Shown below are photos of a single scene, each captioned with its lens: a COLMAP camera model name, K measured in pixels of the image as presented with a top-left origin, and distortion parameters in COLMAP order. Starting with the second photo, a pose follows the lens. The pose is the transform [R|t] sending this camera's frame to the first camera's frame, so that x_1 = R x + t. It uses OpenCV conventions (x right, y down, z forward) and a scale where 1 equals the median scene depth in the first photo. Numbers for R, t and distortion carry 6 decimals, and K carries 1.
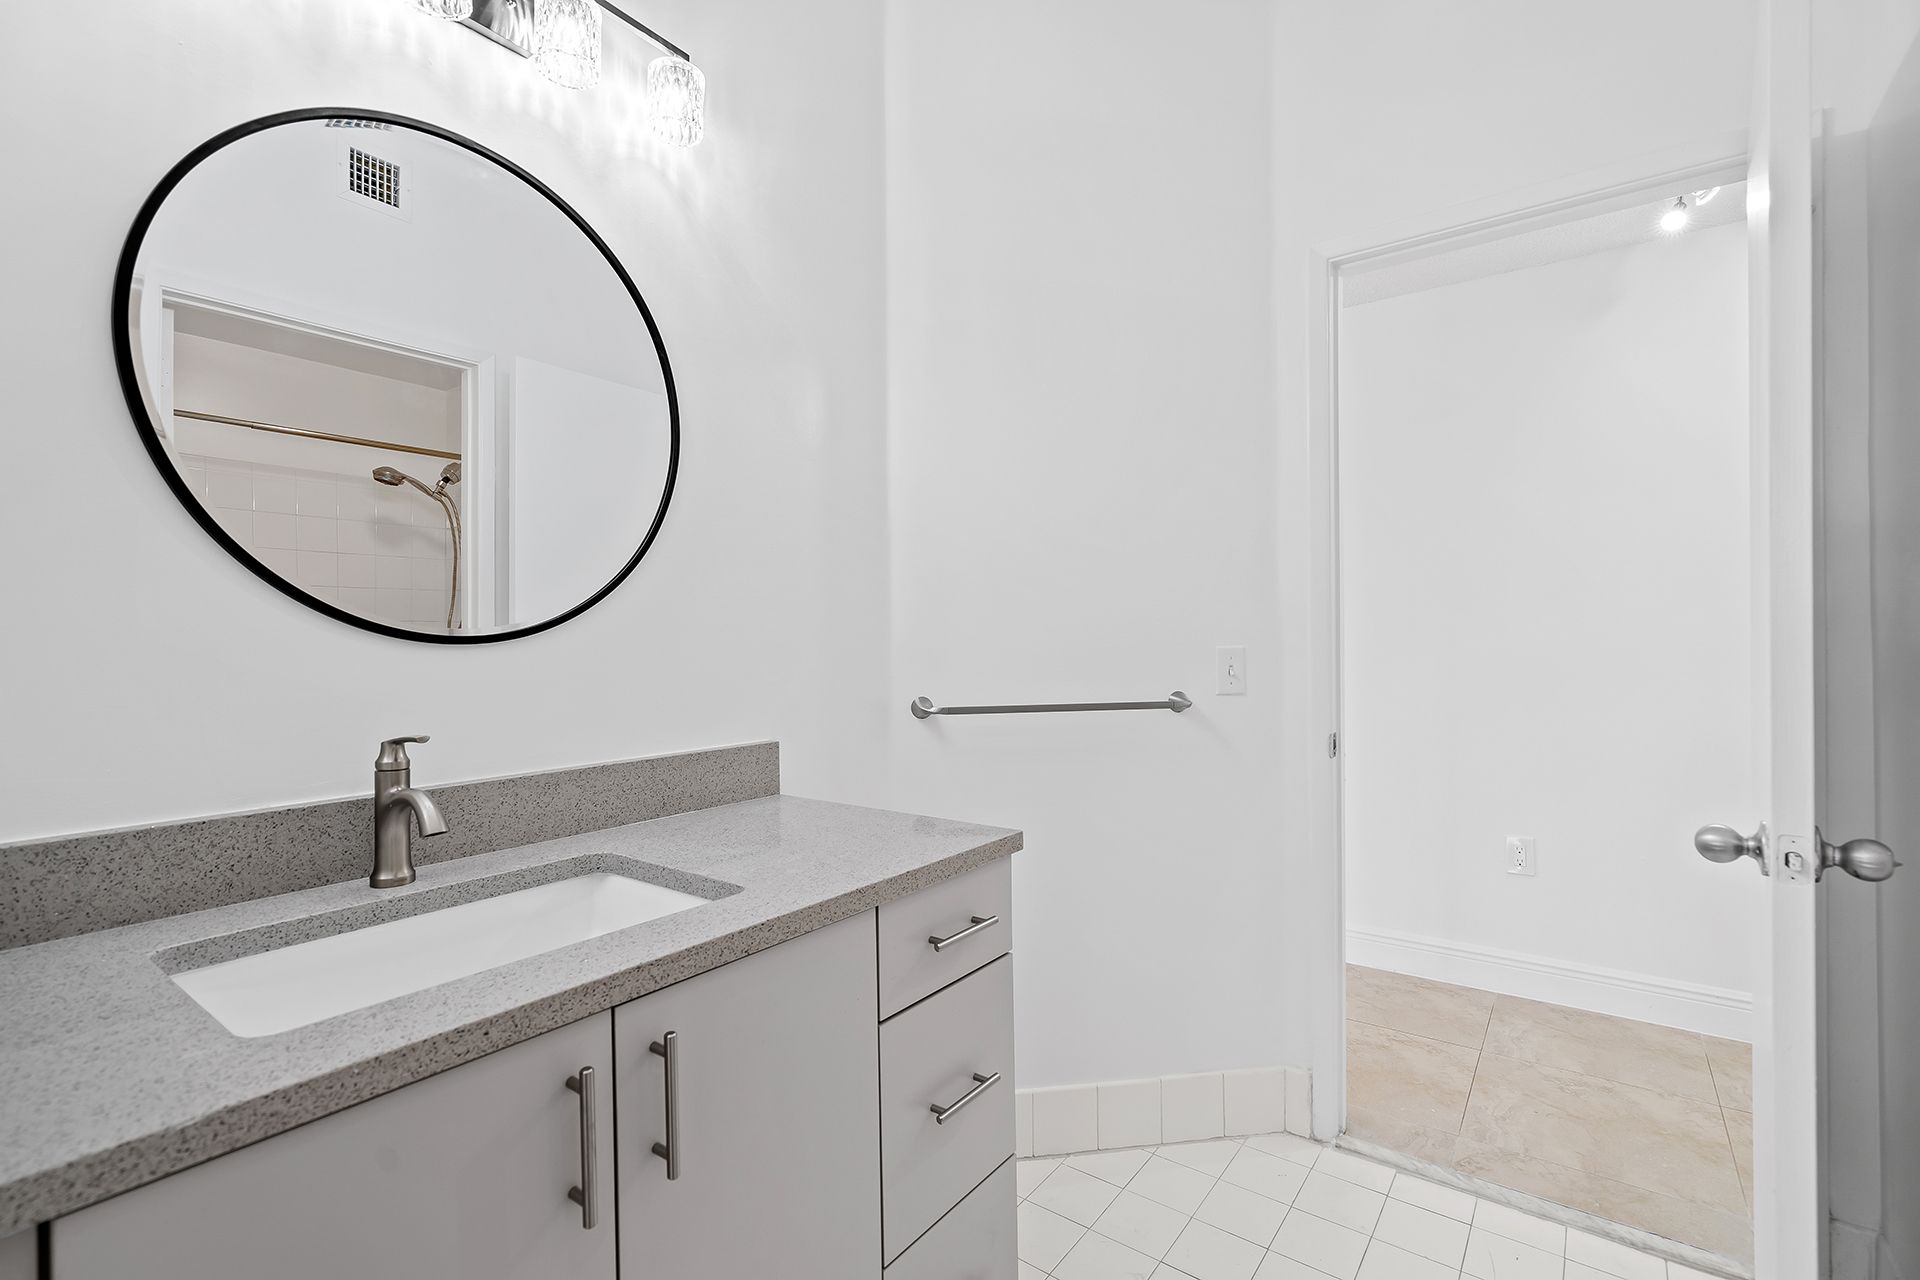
lens RADIAL K [[872.7, 0, 957.5], [0, 872.7, 634.7], [0, 0, 1]] dist [-0.005121, 0.001469]
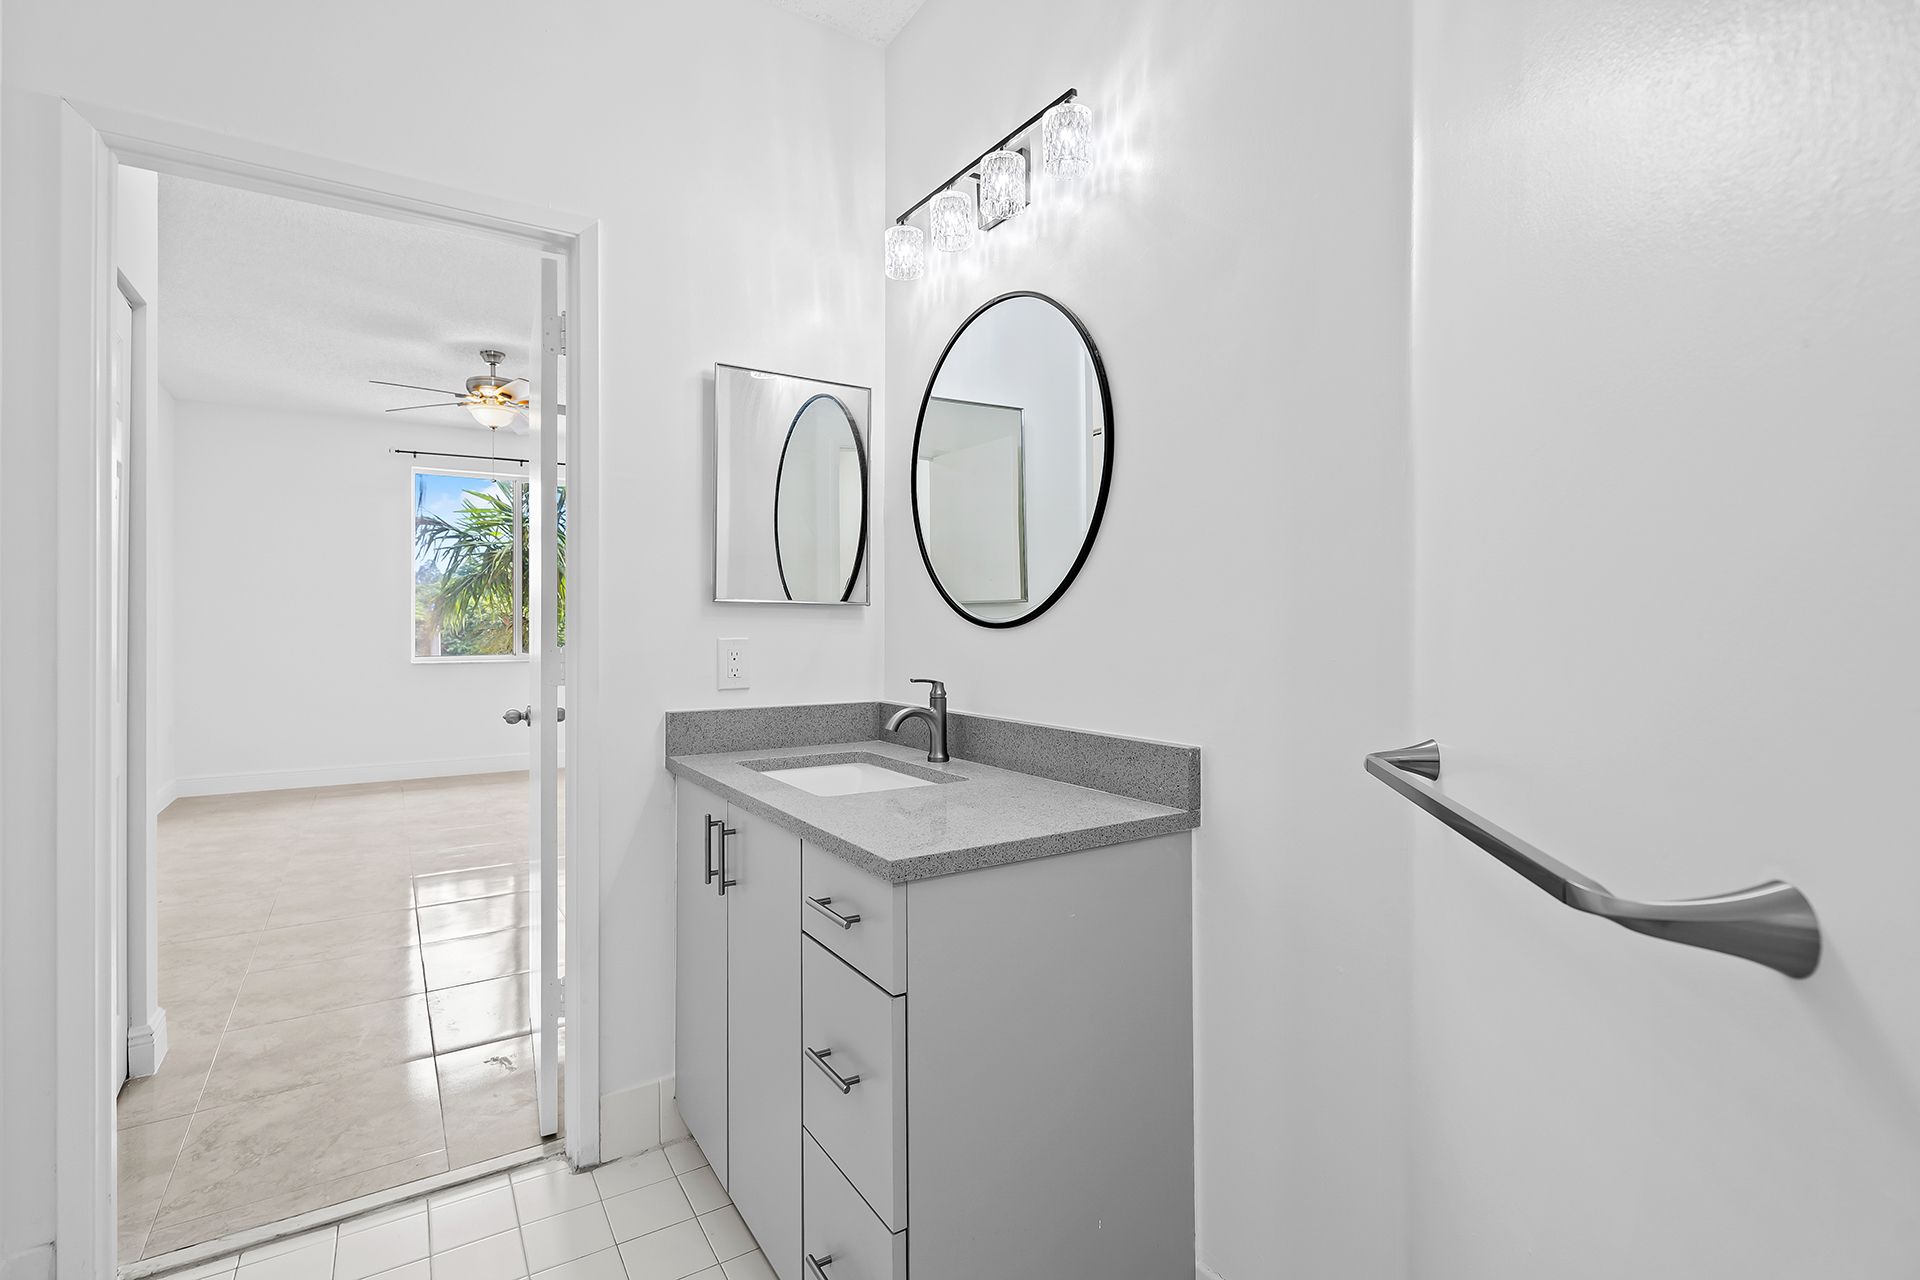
lens RADIAL K [[872.7, 0, 957.1], [0, 872.7, 630.5], [0, 0, 1]] dist [-0.005121, 0.001469]
pose [[-0.345172, 0.012557, -0.938456, 0.909772], [0.001168, 0.999915, 0.012950, -0.005352], [0.938539, 0.003374, -0.345157, 1.475737]]
